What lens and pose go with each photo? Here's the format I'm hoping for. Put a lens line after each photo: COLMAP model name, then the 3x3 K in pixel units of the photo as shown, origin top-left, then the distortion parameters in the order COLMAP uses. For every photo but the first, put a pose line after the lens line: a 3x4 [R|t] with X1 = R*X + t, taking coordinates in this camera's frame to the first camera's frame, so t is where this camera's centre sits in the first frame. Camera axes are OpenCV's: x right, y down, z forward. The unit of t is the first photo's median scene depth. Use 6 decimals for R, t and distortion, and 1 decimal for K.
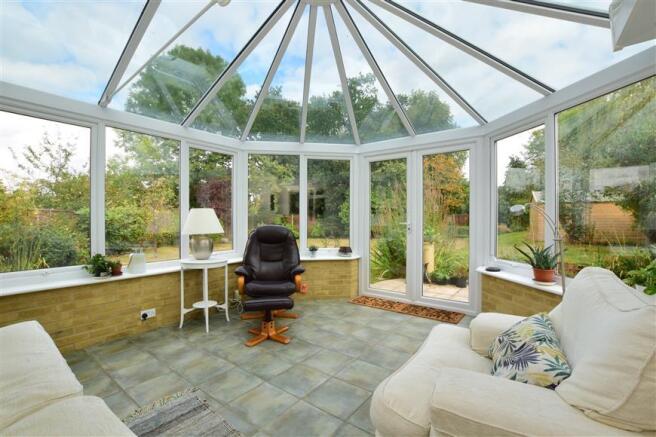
lens RADIAL K [[289.9, 0, 328.0], [0, 289.9, 218.5], [0, 0, 1]] dist [-0.034902, 0.006189]
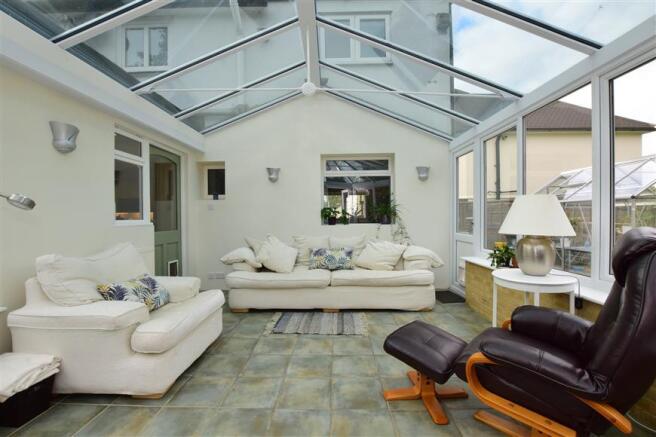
lens RADIAL K [[289.9, 0, 328.0], [0, 289.9, 218.5], [0, 0, 1]] dist [-0.034902, 0.006189]
pose [[-0.810930, 0.009539, -0.585065, 0.427494], [0.005998, 0.999950, 0.007990, 0.010818], [0.585112, 0.002970, -0.810947, 1.755953]]
